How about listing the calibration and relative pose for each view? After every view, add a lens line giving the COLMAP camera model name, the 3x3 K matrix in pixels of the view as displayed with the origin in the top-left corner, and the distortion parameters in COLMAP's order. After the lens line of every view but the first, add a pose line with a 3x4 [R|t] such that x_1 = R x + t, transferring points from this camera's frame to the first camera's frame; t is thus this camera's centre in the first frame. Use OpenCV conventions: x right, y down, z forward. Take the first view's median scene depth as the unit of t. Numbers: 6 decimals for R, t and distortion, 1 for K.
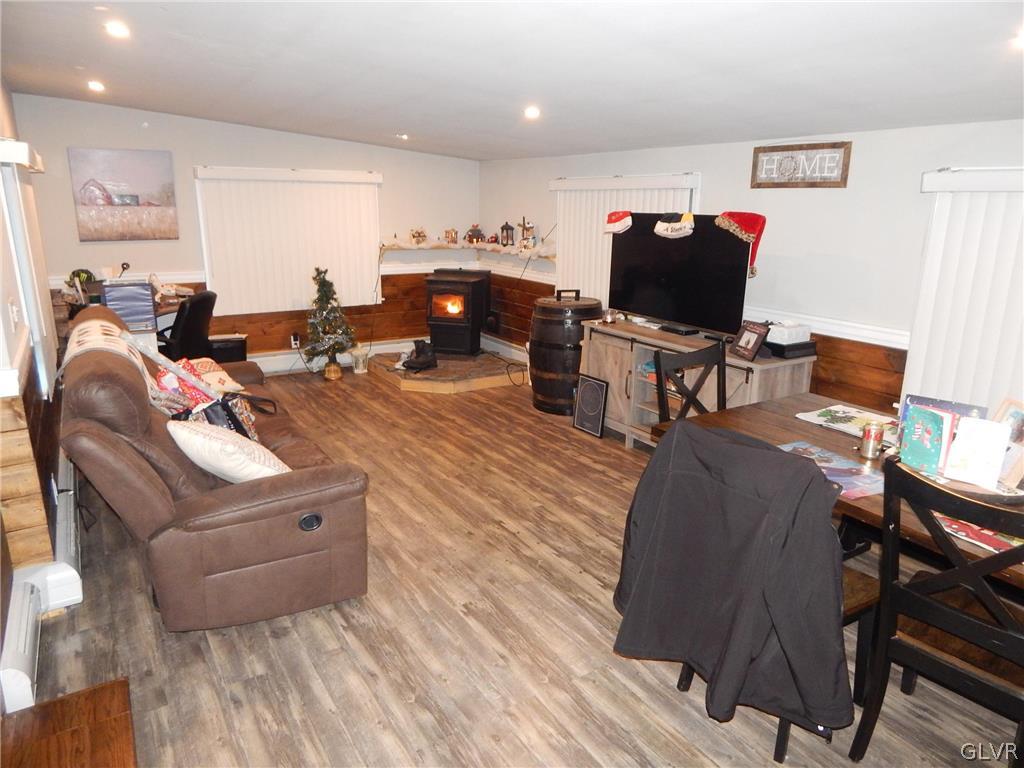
lens RADIAL K [[669.0, 0, 515.1], [0, 669.0, 381.9], [0, 0, 1]] dist [-0.000784, -0.000081]
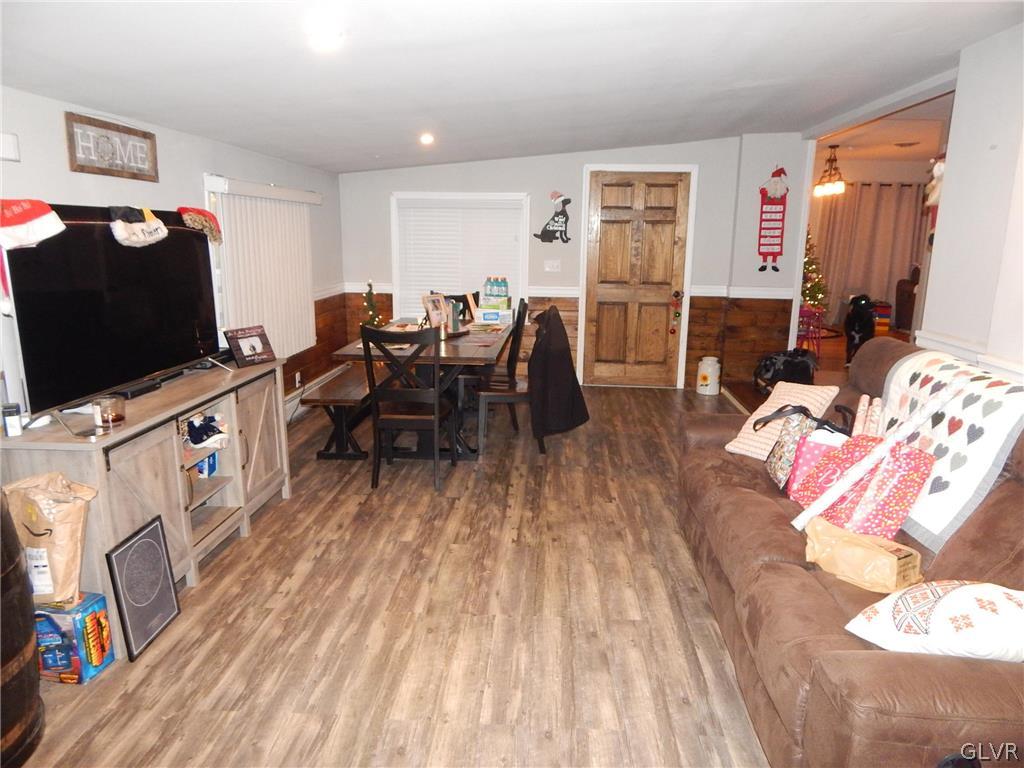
lens RADIAL K [[669.0, 0, 515.3], [0, 669.0, 385.0], [0, 0, 1]] dist [-0.000784, -0.000081]
pose [[-0.804746, -0.152499, 0.573697, -0.461826], [0.134183, 0.894694, 0.426049, -0.338665], [-0.578255, 0.419842, -0.699538, 1.366483]]
